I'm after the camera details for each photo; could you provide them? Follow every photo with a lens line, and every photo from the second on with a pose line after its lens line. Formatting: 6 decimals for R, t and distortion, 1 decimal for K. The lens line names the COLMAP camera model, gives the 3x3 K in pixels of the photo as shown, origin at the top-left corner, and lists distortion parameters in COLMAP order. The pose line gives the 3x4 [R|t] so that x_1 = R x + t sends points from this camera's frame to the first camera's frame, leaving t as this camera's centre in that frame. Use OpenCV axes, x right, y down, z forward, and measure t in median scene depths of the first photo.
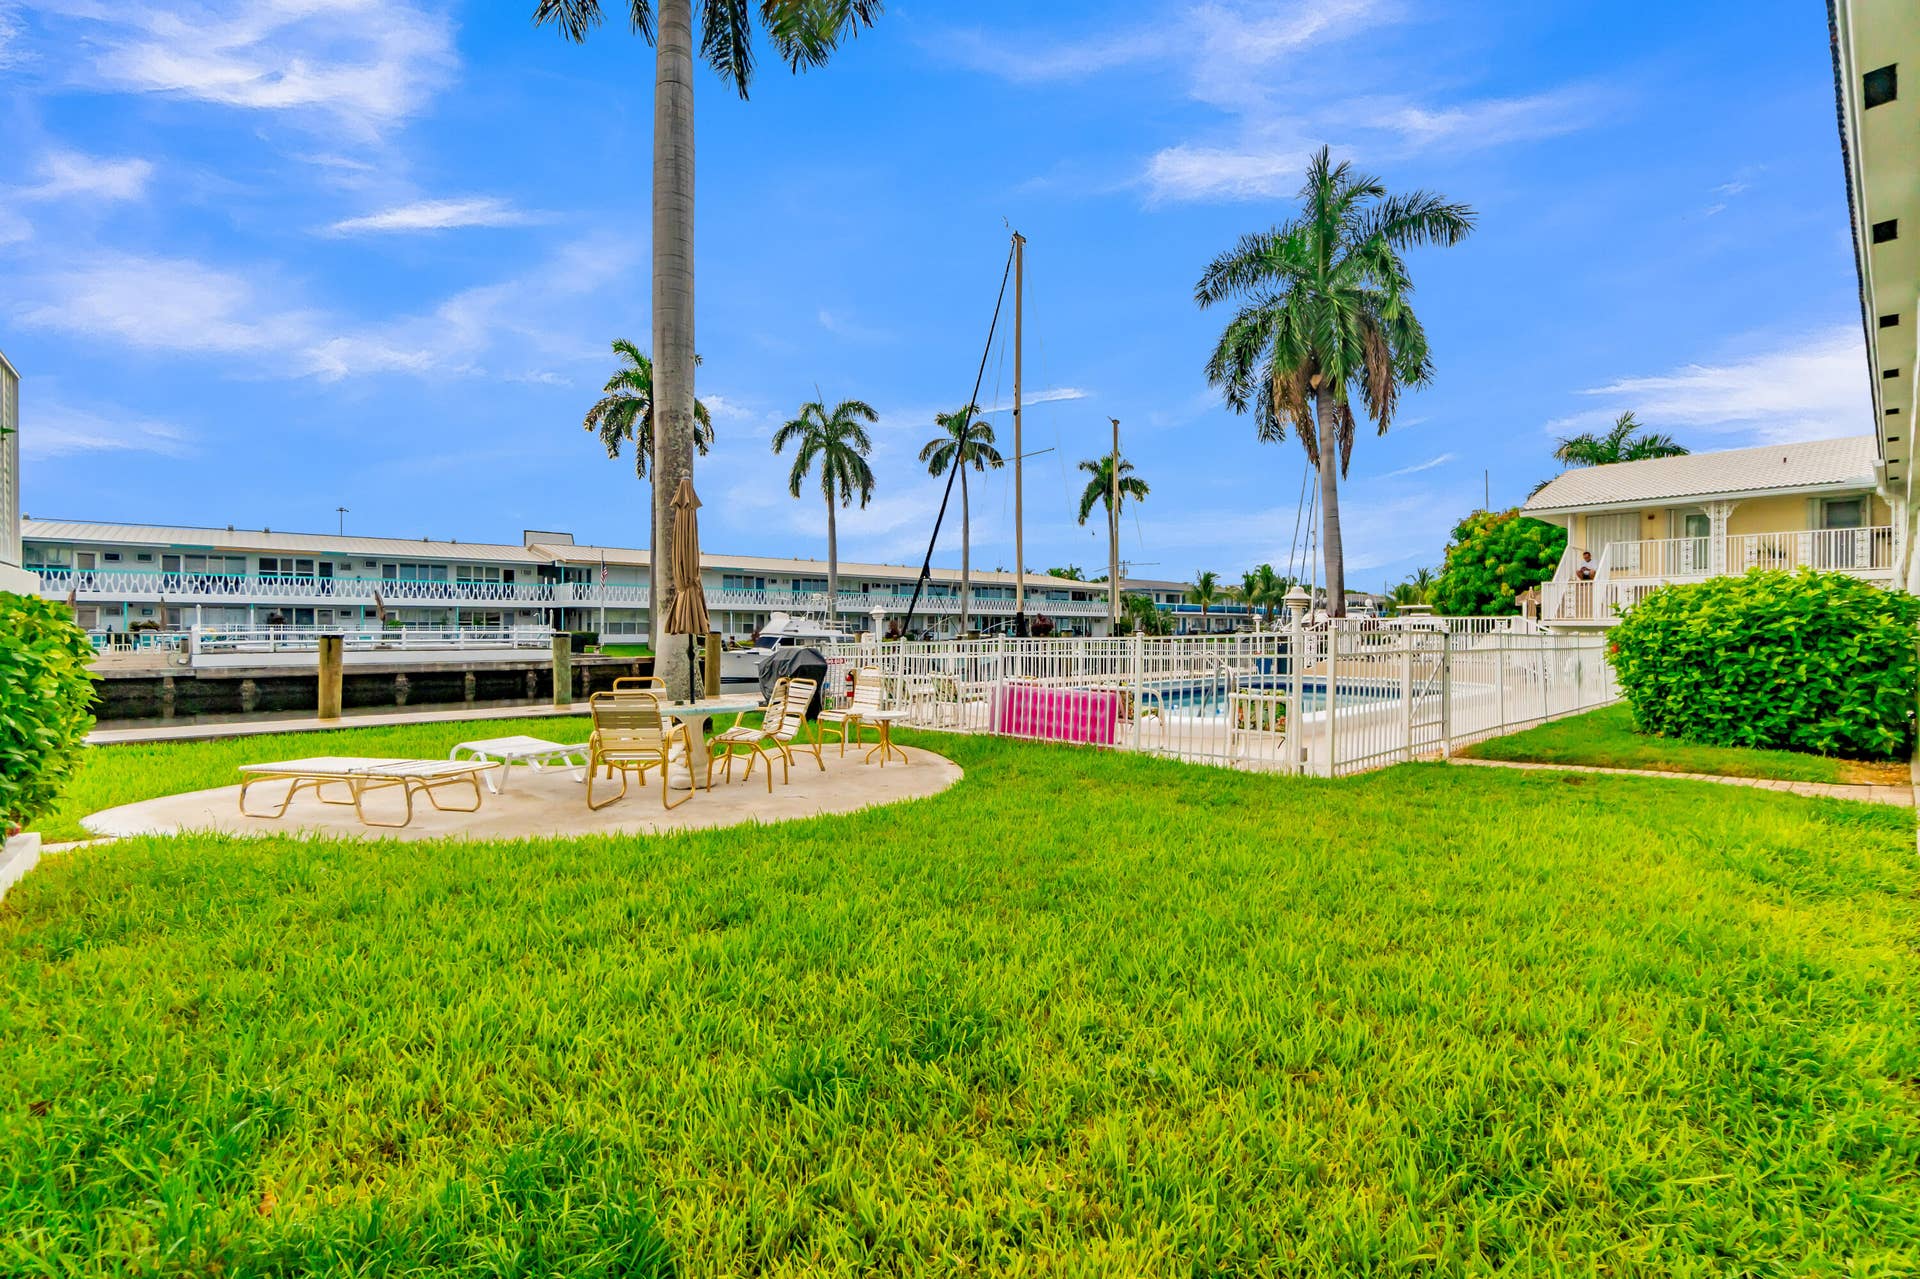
lens RADIAL K [[842.4, 0, 958.1], [0, 842.4, 629.0], [0, 0, 1]] dist [-0.009270, 0.000002]
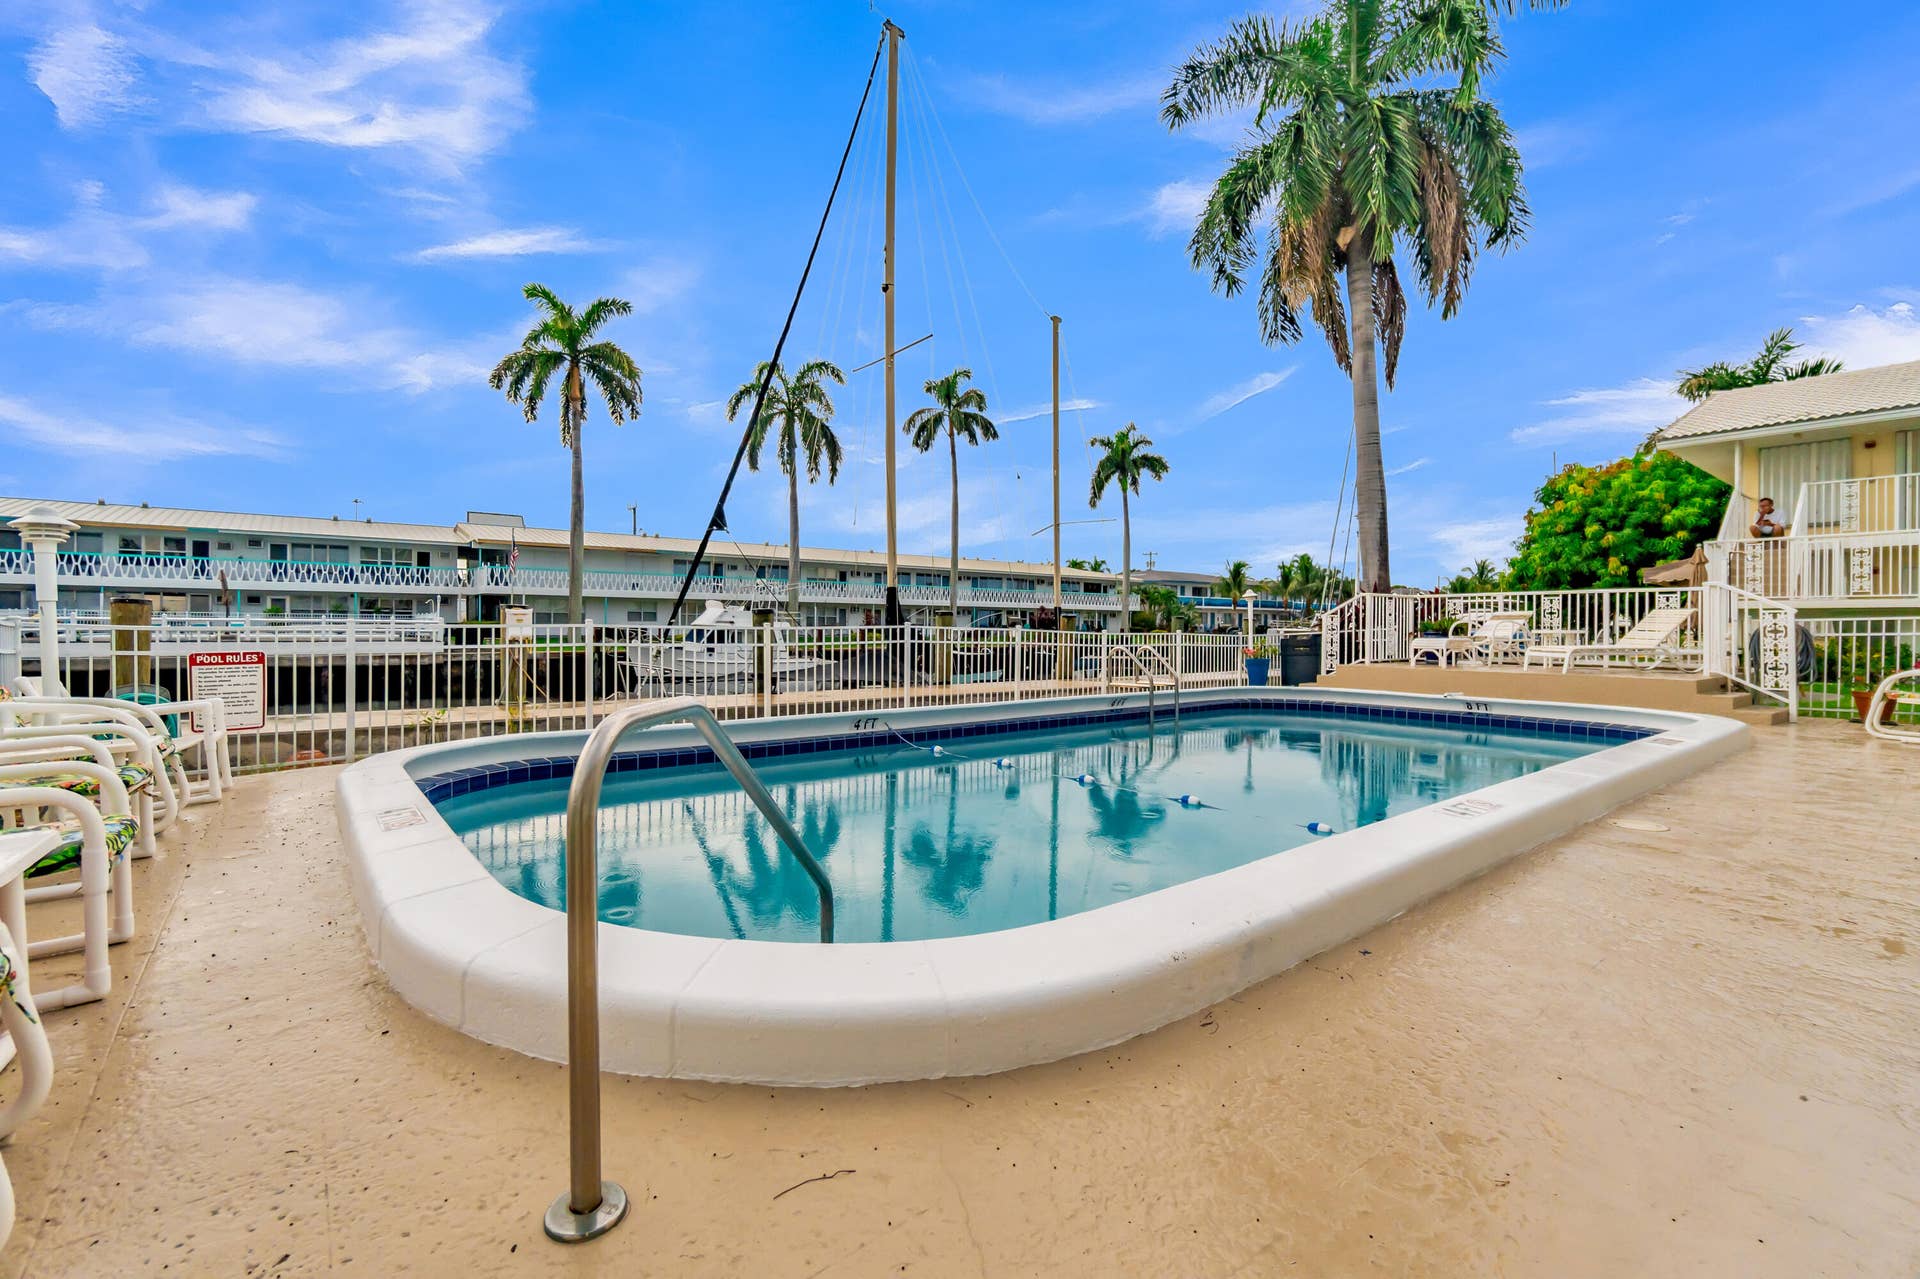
lens RADIAL K [[834.9, 0, 957.7], [0, 834.9, 628.2], [0, 0, 1]] dist [-0.009397, -0.000325]
pose [[0.998636, 0.005111, -0.051955, 0.078506], [-0.005009, 0.999985, 0.002084, 0.005807], [0.051965, -0.001821, 0.998647, 0.165641]]
